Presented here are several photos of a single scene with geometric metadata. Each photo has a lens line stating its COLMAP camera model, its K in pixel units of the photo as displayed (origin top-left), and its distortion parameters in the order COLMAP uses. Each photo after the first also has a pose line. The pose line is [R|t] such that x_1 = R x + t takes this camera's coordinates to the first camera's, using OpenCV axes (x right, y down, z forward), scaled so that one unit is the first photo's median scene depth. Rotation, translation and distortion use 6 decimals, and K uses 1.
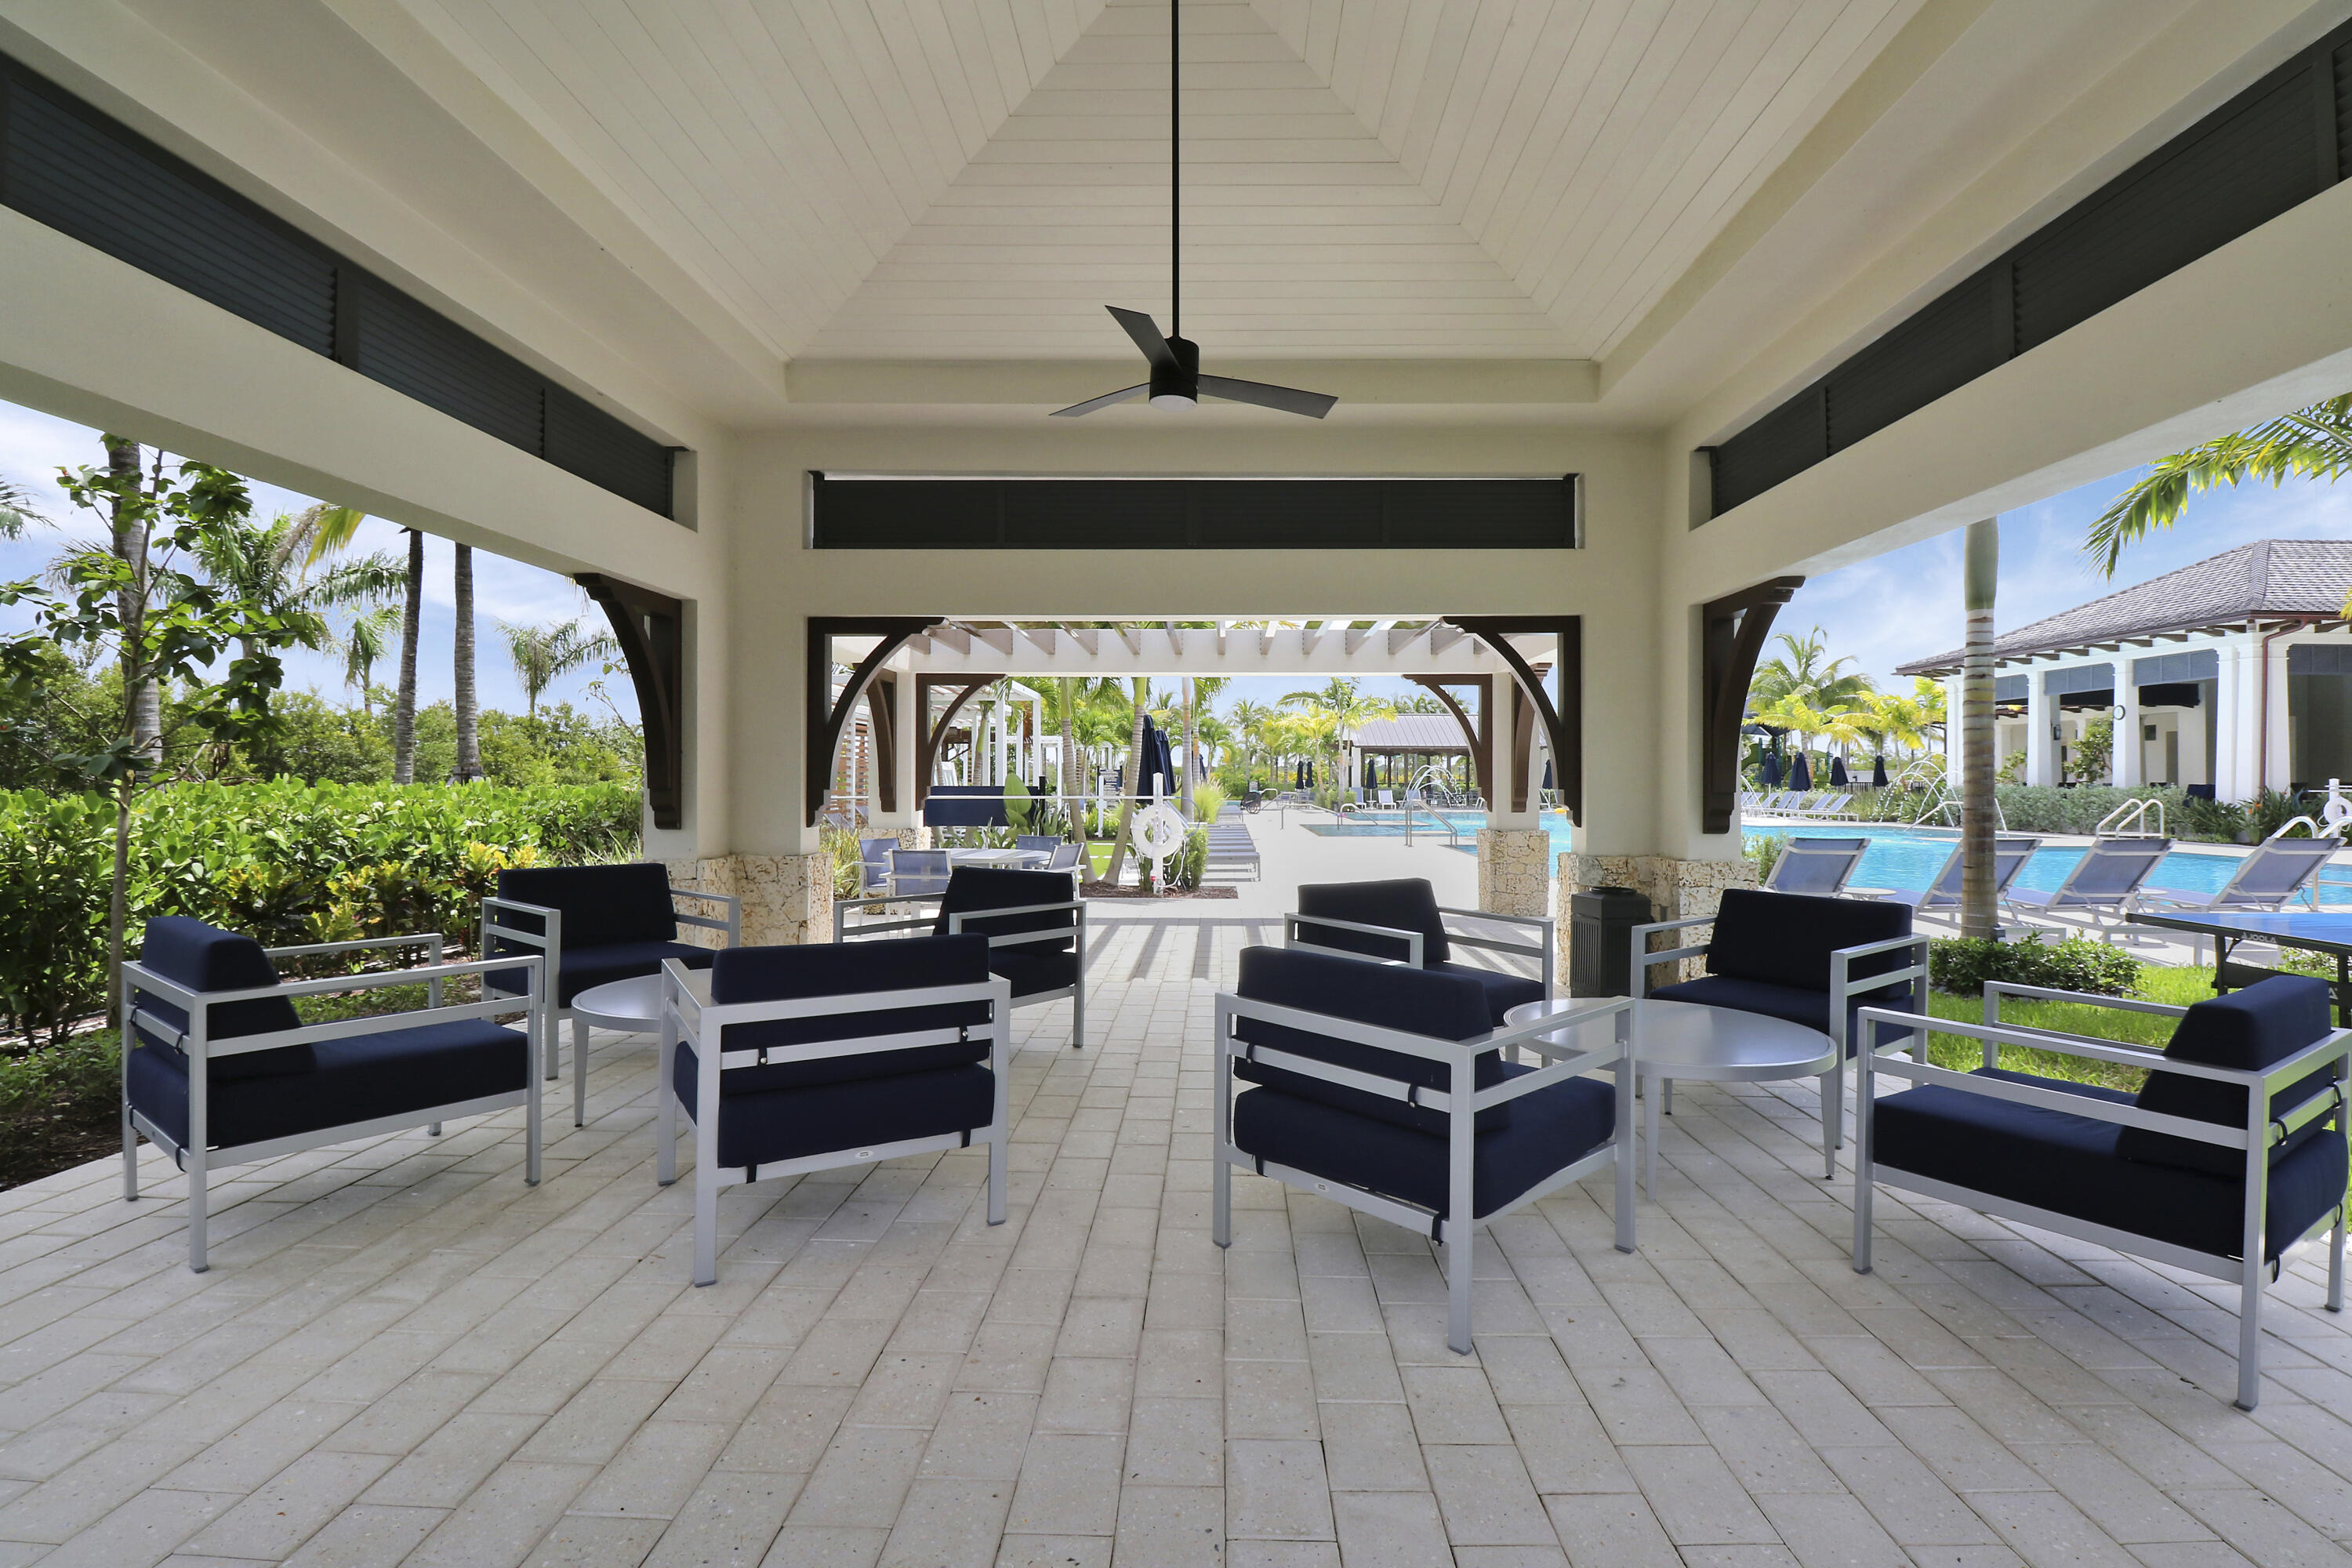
lens RADIAL K [[1106.6, 0, 1178.9], [0, 1106.6, 785.0], [0, 0, 1]] dist [-0.003783, -0.000817]
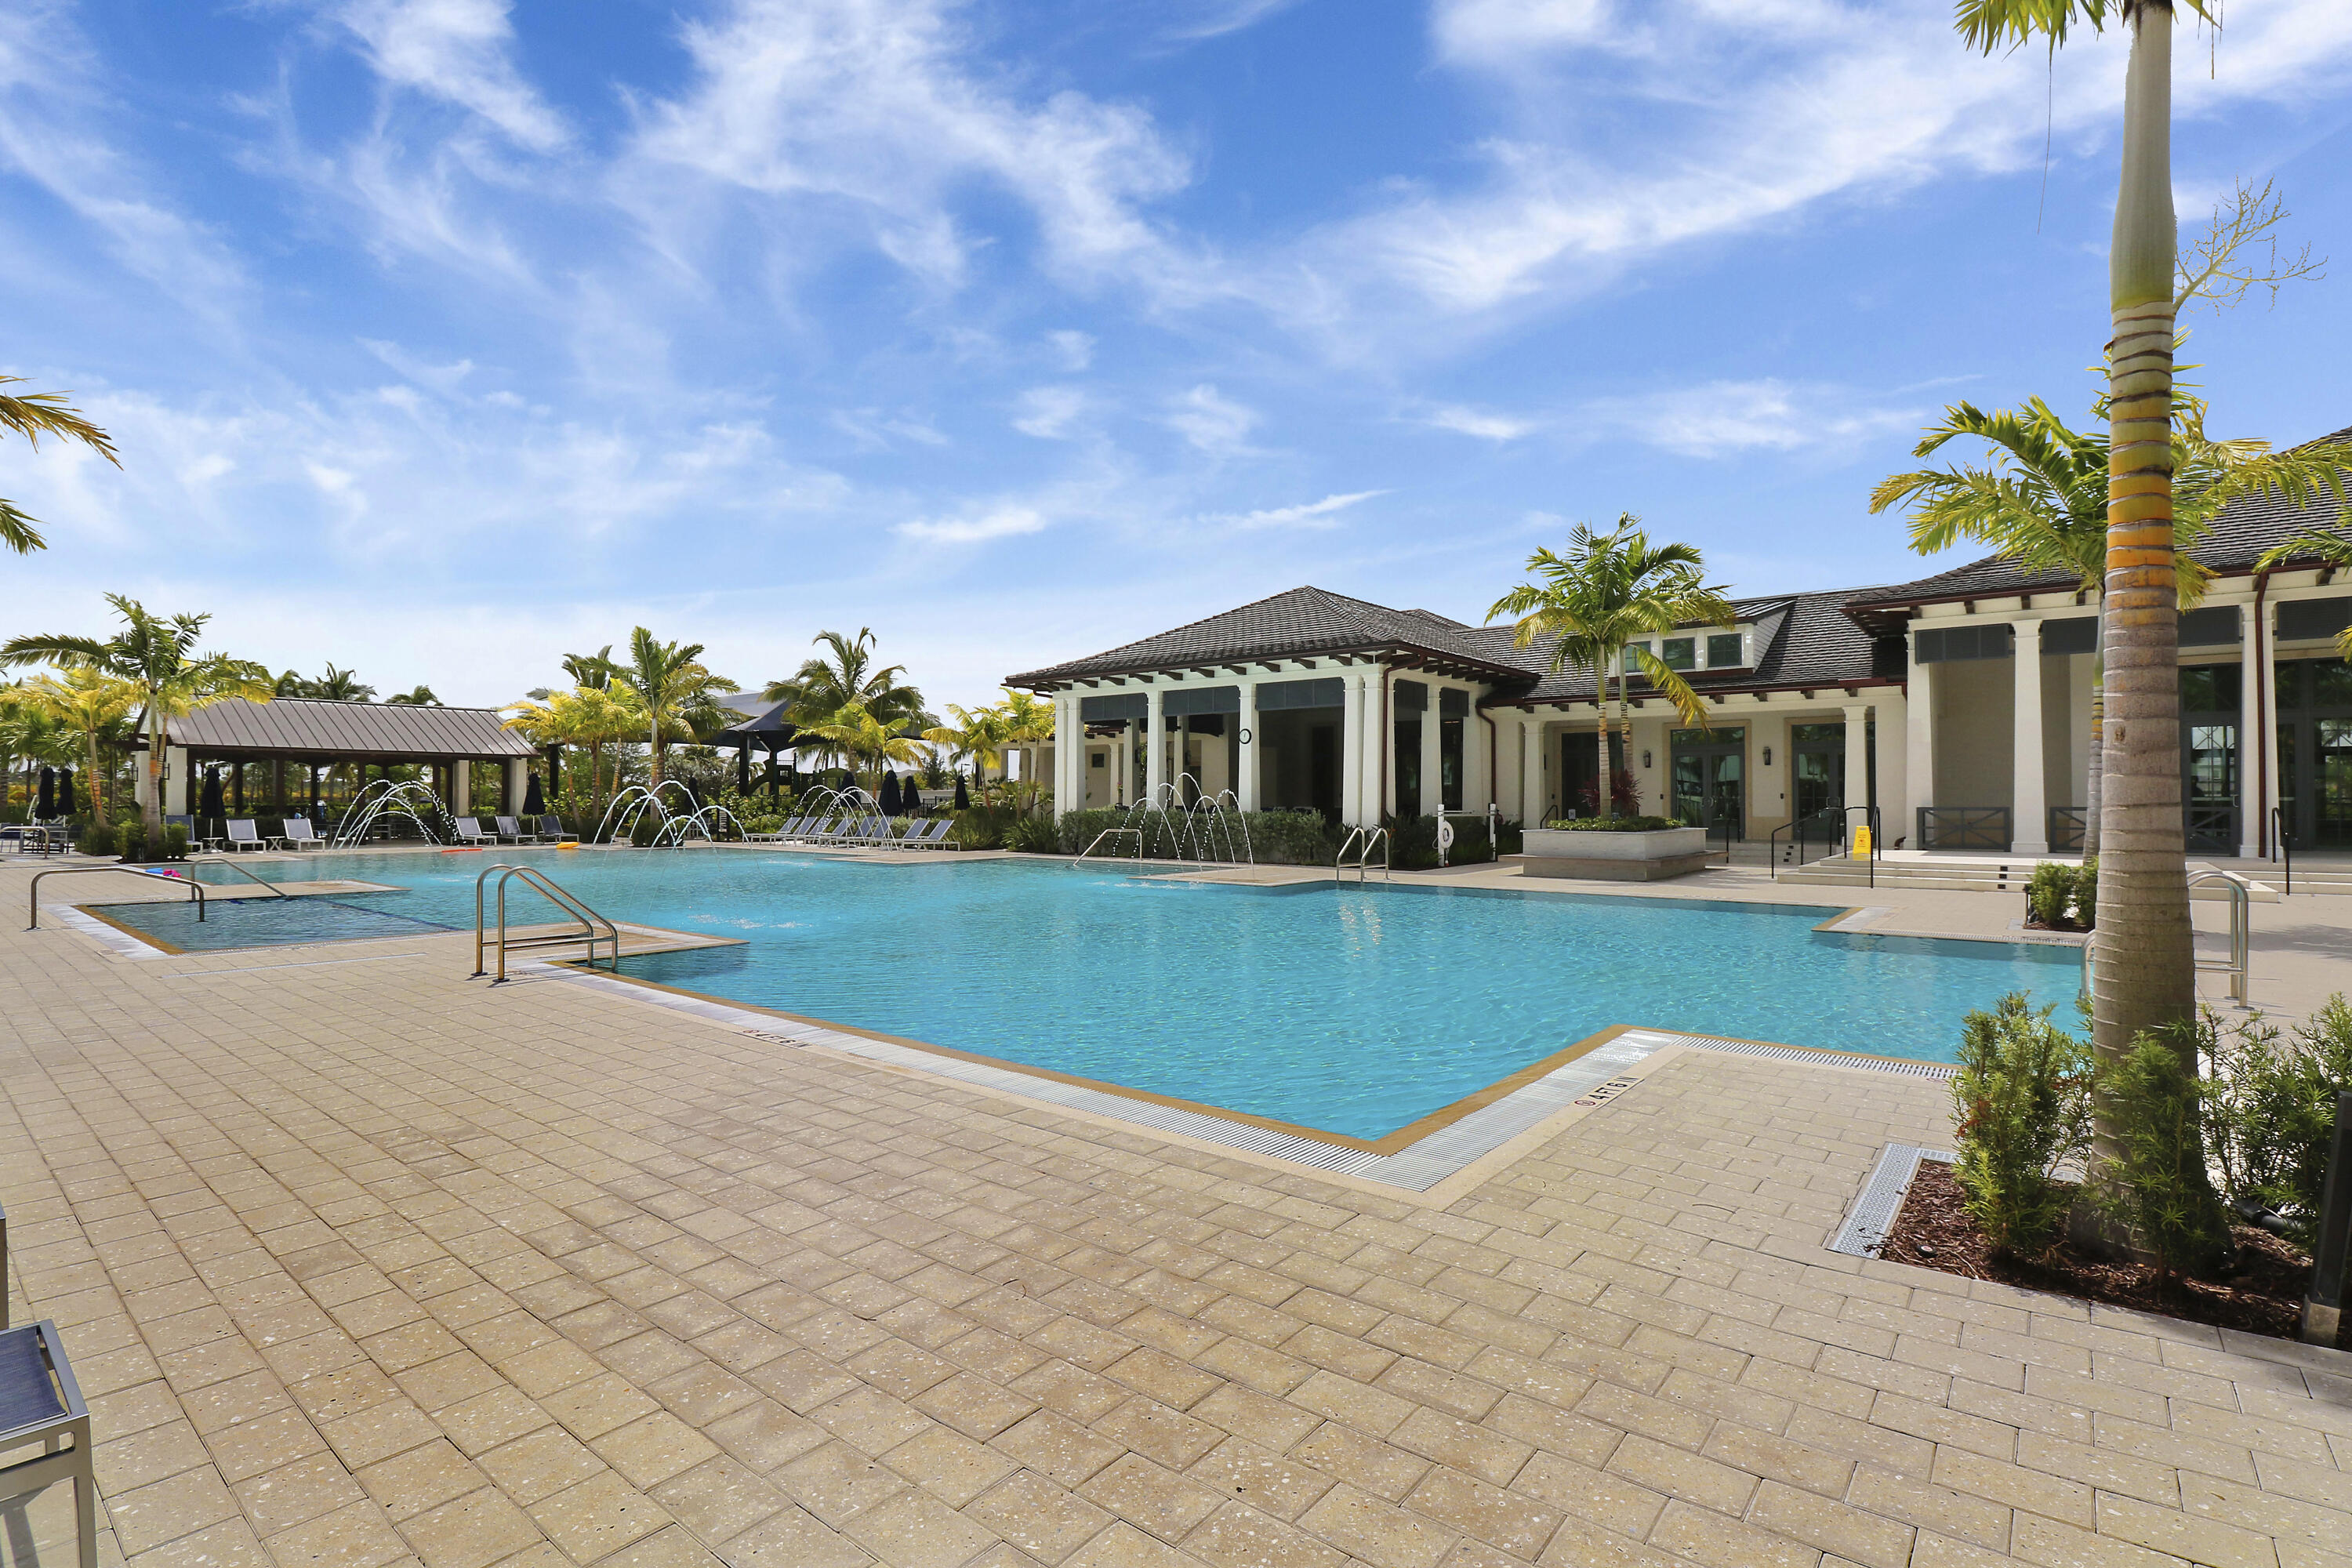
lens RADIAL K [[1106.6, 0, 1163.8], [0, 1106.6, 788.6], [0, 0, 1]] dist [-0.003783, -0.000817]
pose [[0.609614, 0.007767, 0.792660, 0.018193], [0.001685, 0.999937, -0.011093, -0.005297], [-0.792697, 0.008098, 0.609562, 0.279984]]
